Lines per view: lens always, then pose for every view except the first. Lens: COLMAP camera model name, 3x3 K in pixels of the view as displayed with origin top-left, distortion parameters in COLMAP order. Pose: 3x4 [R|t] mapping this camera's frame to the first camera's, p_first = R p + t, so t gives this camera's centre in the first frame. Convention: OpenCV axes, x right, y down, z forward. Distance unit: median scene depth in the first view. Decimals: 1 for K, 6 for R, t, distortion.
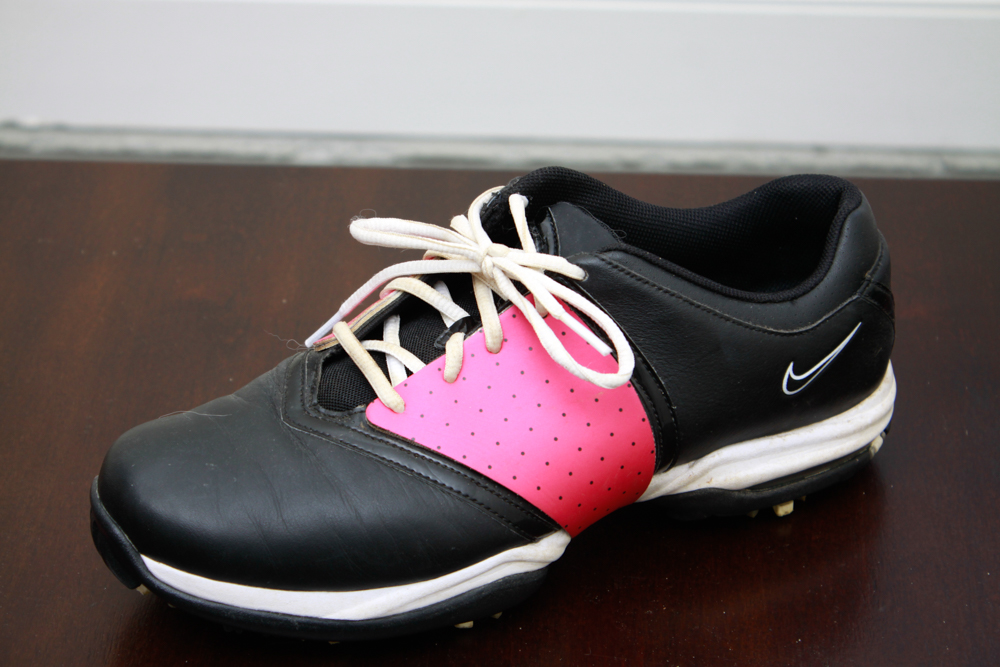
lens RADIAL K [[2302.2, 0, 501.9], [0, 2302.2, 330.9], [0, 0, 1]] dist [0.062060, 0.000000]
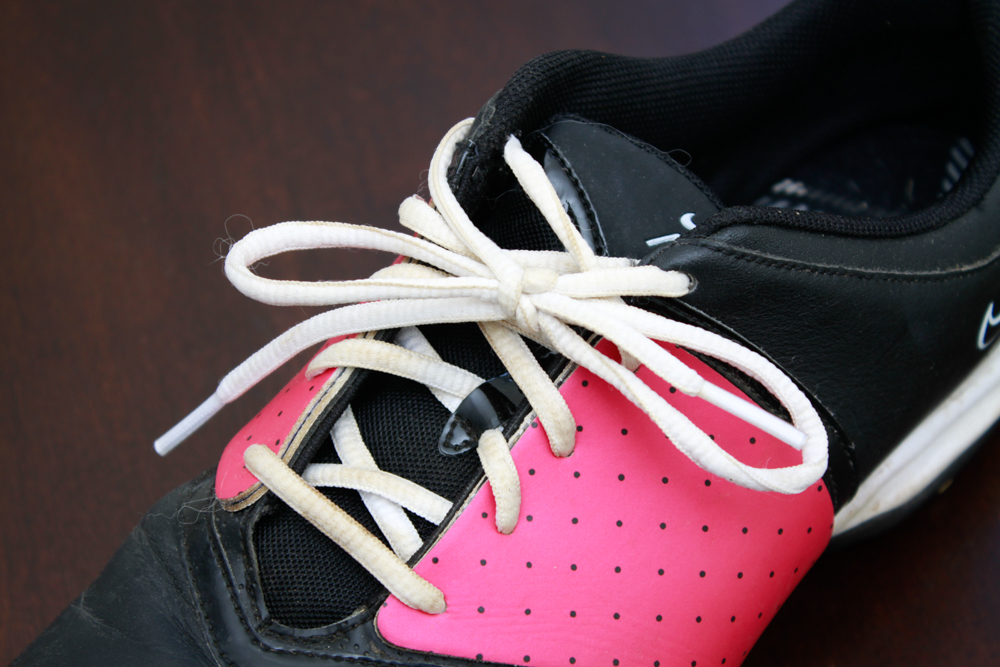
lens RADIAL K [[2302.2, 0, 500.3], [0, 2302.2, 342.4], [0, 0, 1]] dist [0.062060, 0.000000]
pose [[0.936619, -0.261657, 0.232980, -0.141399], [0.184151, 0.933403, 0.307974, -0.191619], [-0.298048, -0.245551, 0.922428, 0.495585]]
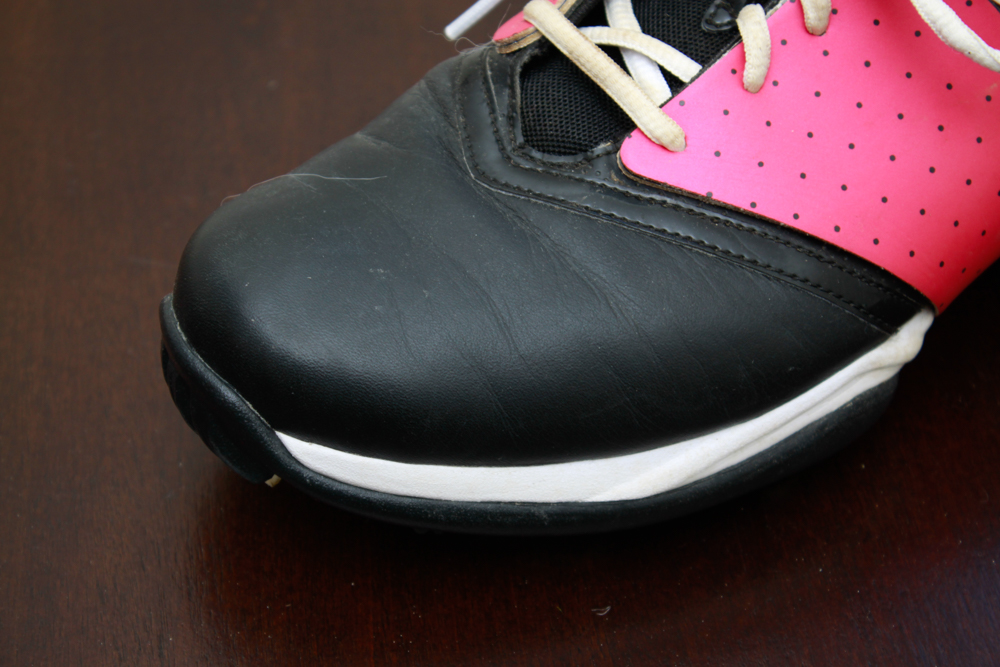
lens RADIAL K [[2302.2, 0, 499.5], [0, 2302.2, 335.4], [0, 0, 1]] dist [0.062060, 0.000000]
pose [[0.988308, -0.101053, 0.114178, -0.161614], [0.077498, 0.977816, 0.194602, -0.037167], [-0.131310, -0.183478, 0.974214, 0.412209]]
